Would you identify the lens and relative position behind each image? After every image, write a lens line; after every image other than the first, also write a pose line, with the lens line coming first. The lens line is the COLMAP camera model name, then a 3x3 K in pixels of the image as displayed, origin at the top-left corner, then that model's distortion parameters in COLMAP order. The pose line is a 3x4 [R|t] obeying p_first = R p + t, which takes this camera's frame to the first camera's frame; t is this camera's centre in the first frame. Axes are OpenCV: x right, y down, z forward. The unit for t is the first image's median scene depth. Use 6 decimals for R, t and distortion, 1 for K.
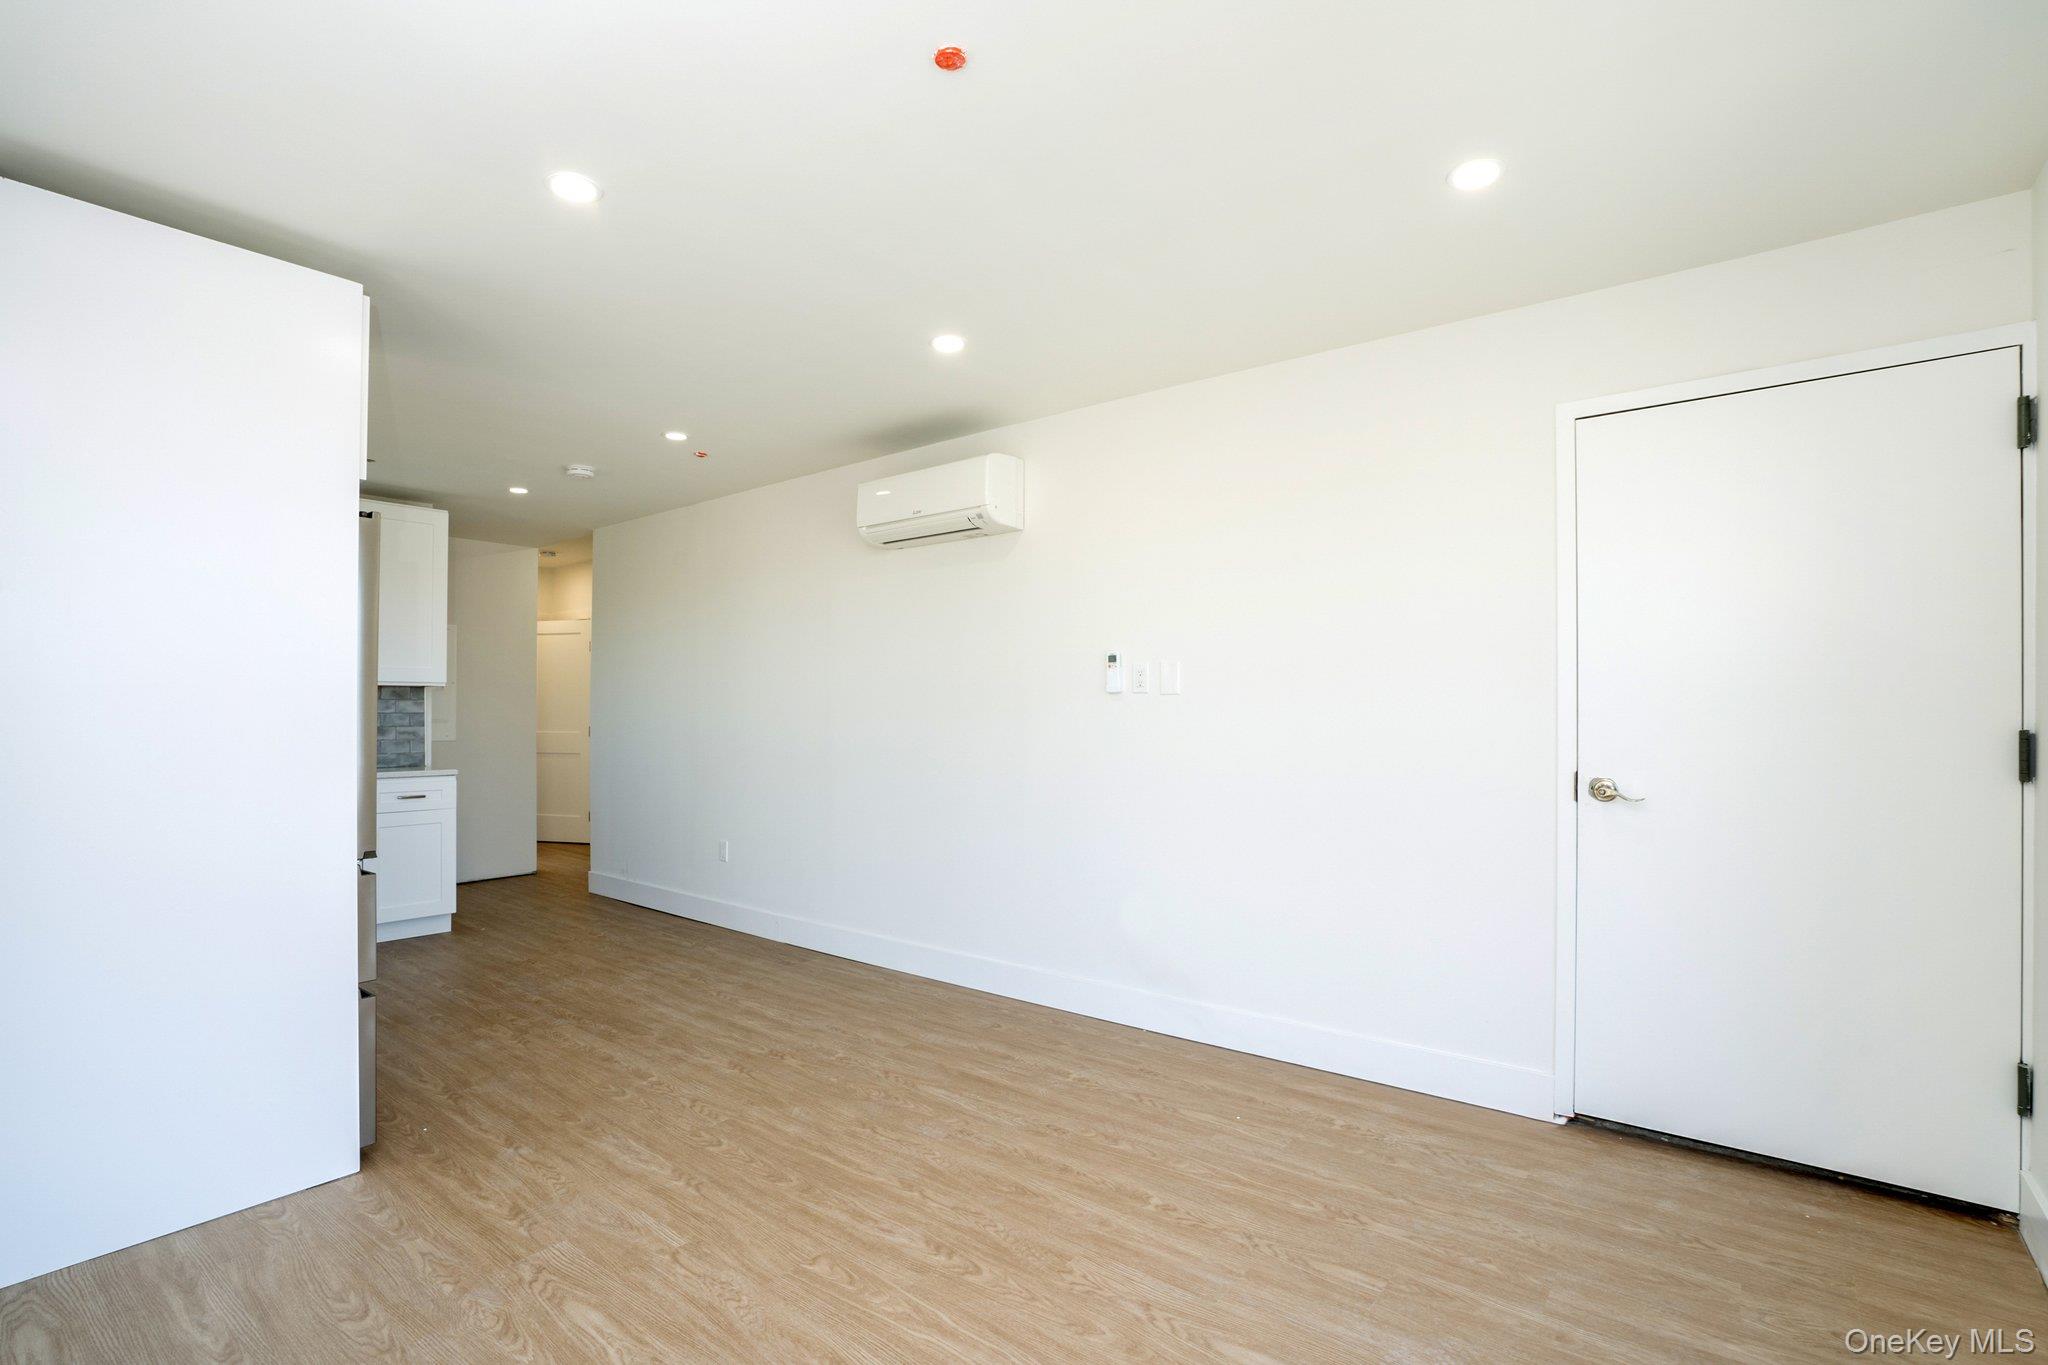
lens RADIAL K [[951.7, 0, 1018.8], [0, 951.7, 675.1], [0, 0, 1]] dist [-0.054368, 0.023280]
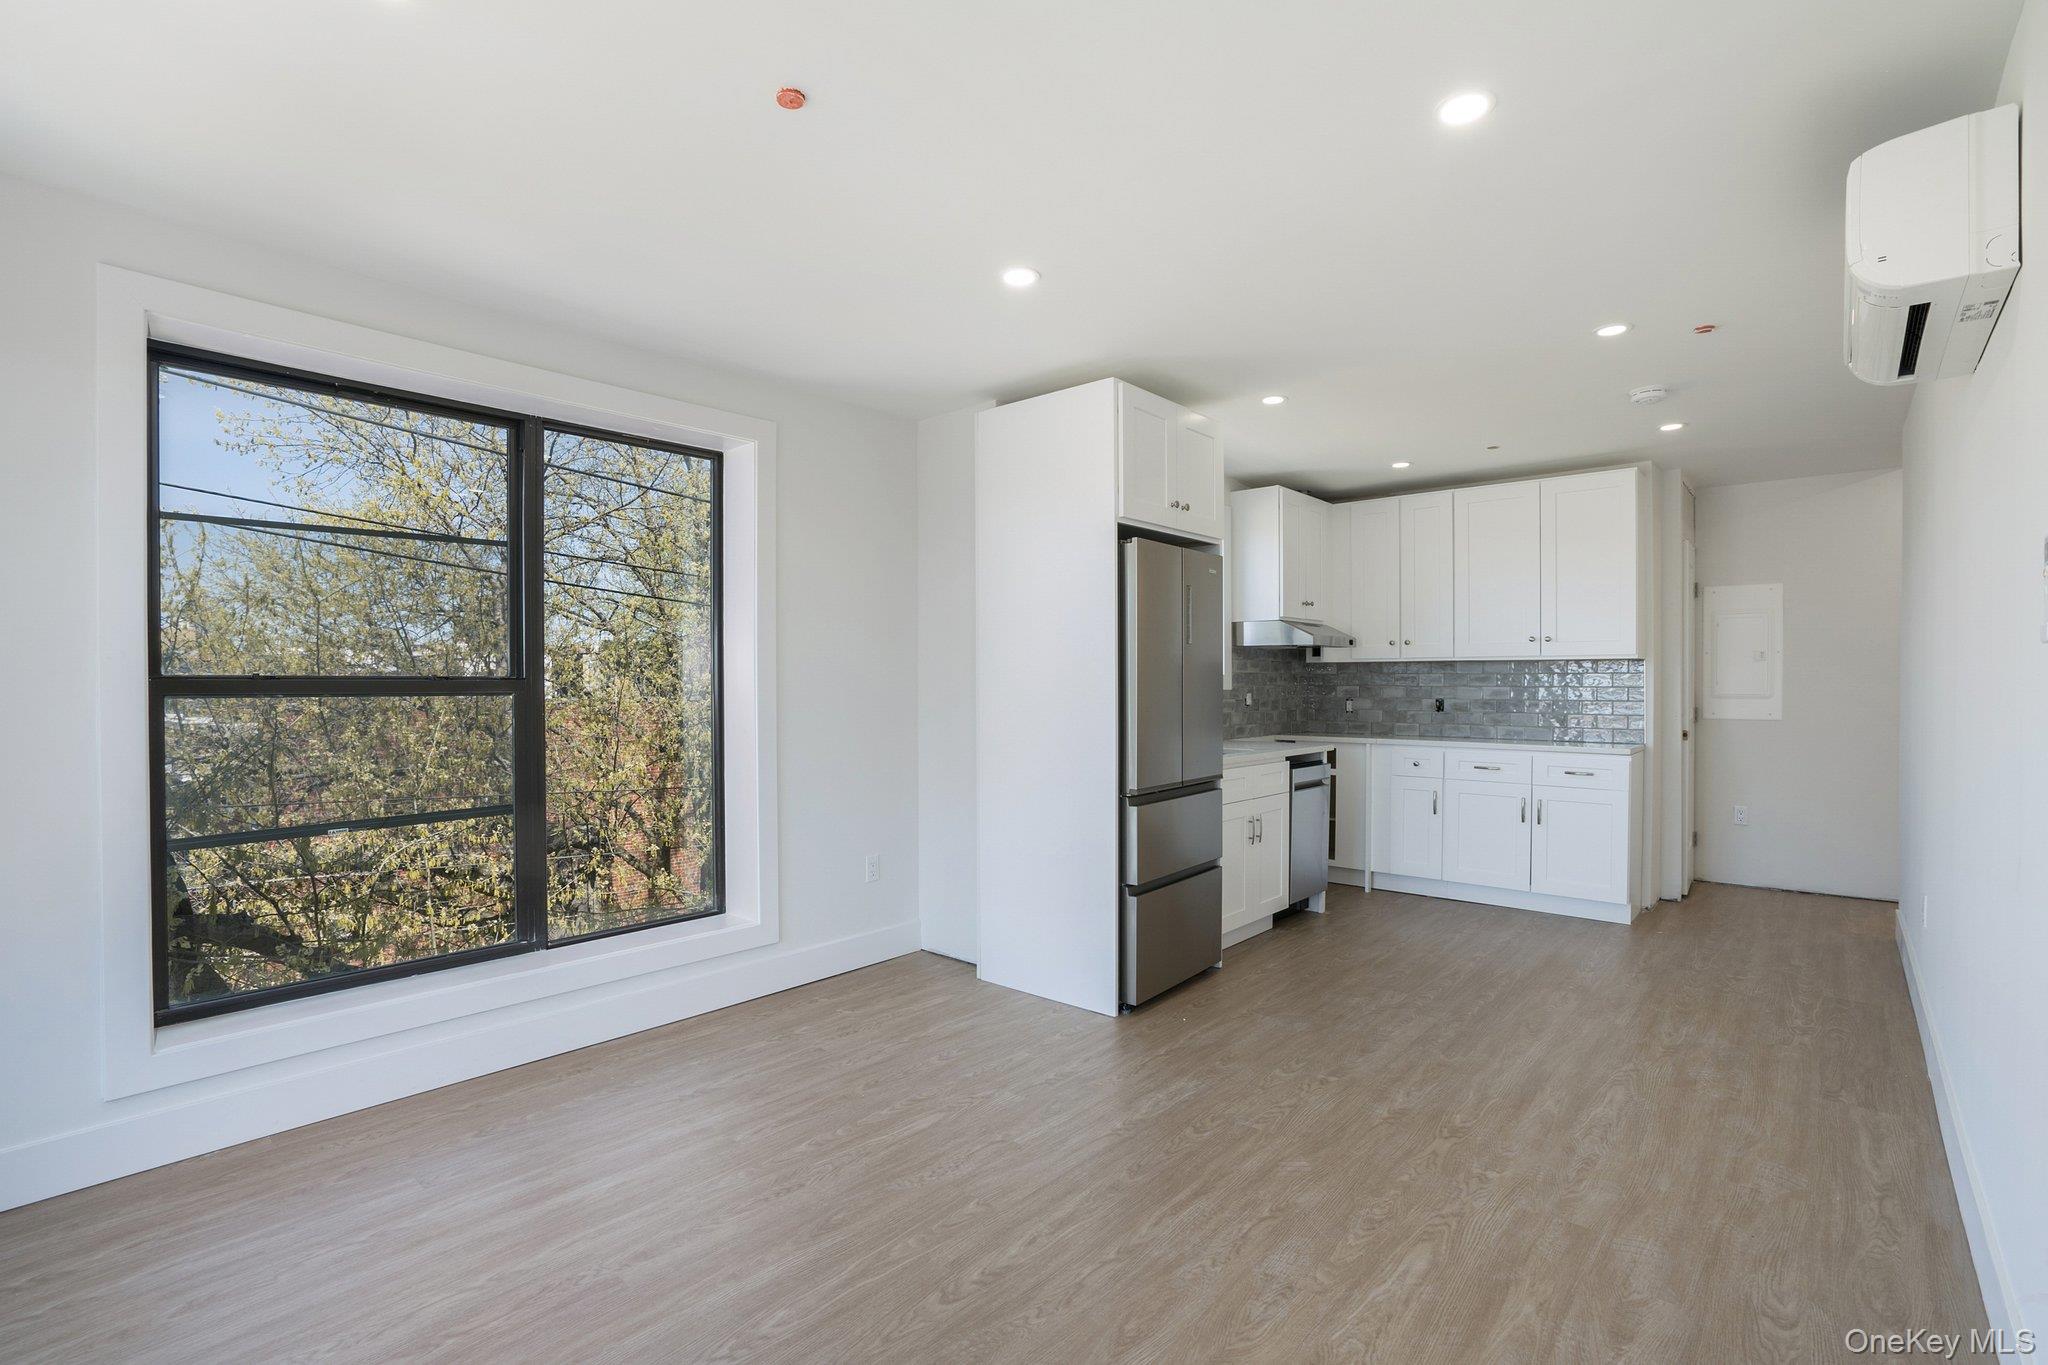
lens RADIAL K [[959.7, 0, 1018.8], [0, 959.7, 651.4], [0, 0, 1]] dist [-0.054890, 0.024278]
pose [[-0.054977, -0.031254, -0.997998, 0.501286], [0.037599, 0.998736, -0.033349, 0.019207], [0.997779, -0.039357, -0.053732, 0.643309]]
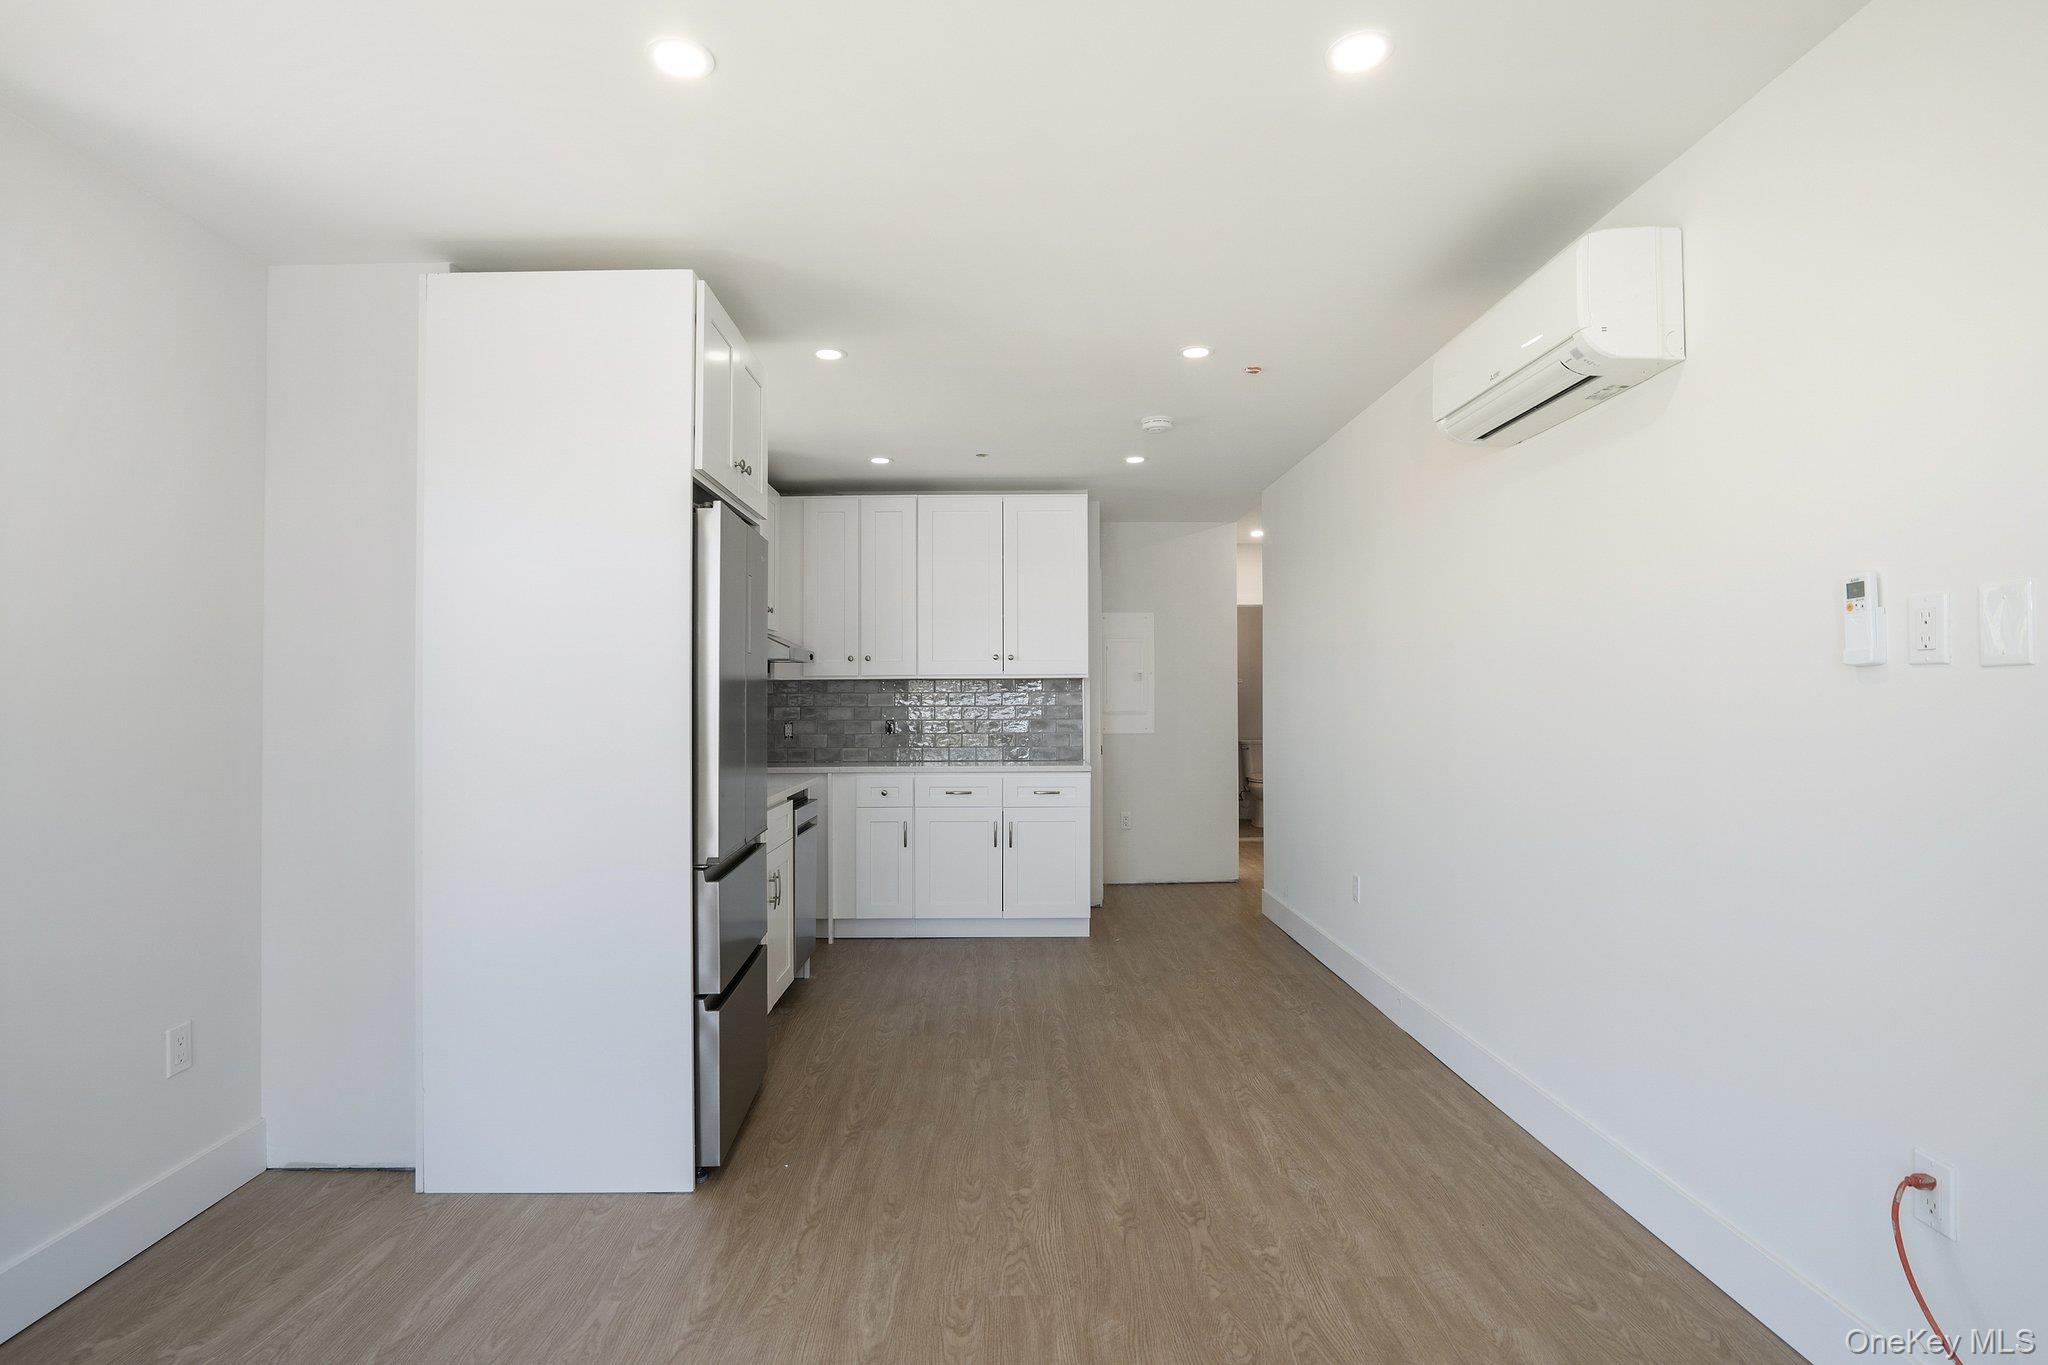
lens RADIAL K [[1025.6, 0, 1019.1], [0, 1025.6, 655.4], [0, 0, 1]] dist [-0.048475, 0.023301]
pose [[0.633122, -0.037393, -0.773149, 0.223245], [0.036749, 0.999158, -0.018231, 0.008097], [0.773179, -0.016870, 0.633963, 0.409182]]
